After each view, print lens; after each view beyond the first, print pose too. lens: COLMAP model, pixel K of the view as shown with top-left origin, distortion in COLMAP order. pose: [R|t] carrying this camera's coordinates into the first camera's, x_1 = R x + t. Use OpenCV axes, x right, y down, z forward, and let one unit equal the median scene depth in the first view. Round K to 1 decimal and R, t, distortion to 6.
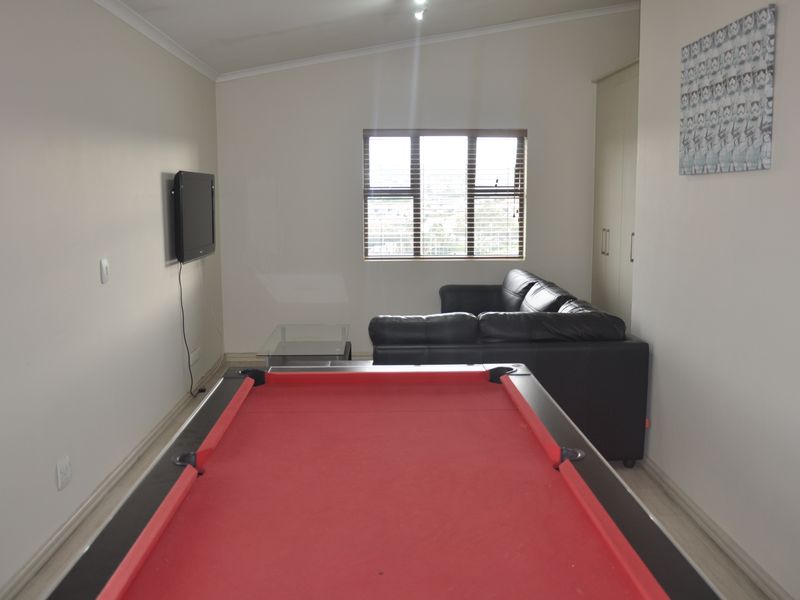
lens RADIAL K [[733.0, 0, 396.1], [0, 733.0, 304.4], [0, 0, 1]] dist [-0.108973, 0.000000]
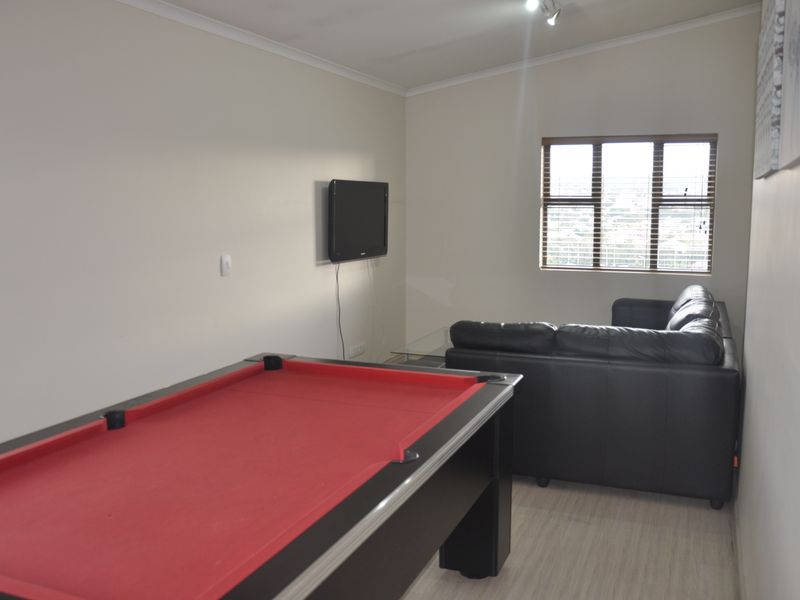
lens RADIAL K [[733.0, 0, 402.0], [0, 733.0, 300.8], [0, 0, 1]] dist [-0.108973, 0.000000]
pose [[0.910576, 0.056205, -0.409502, 0.196476], [-0.063369, 0.997982, -0.003933, -0.001330], [0.408455, 0.029531, 0.912301, 0.020437]]
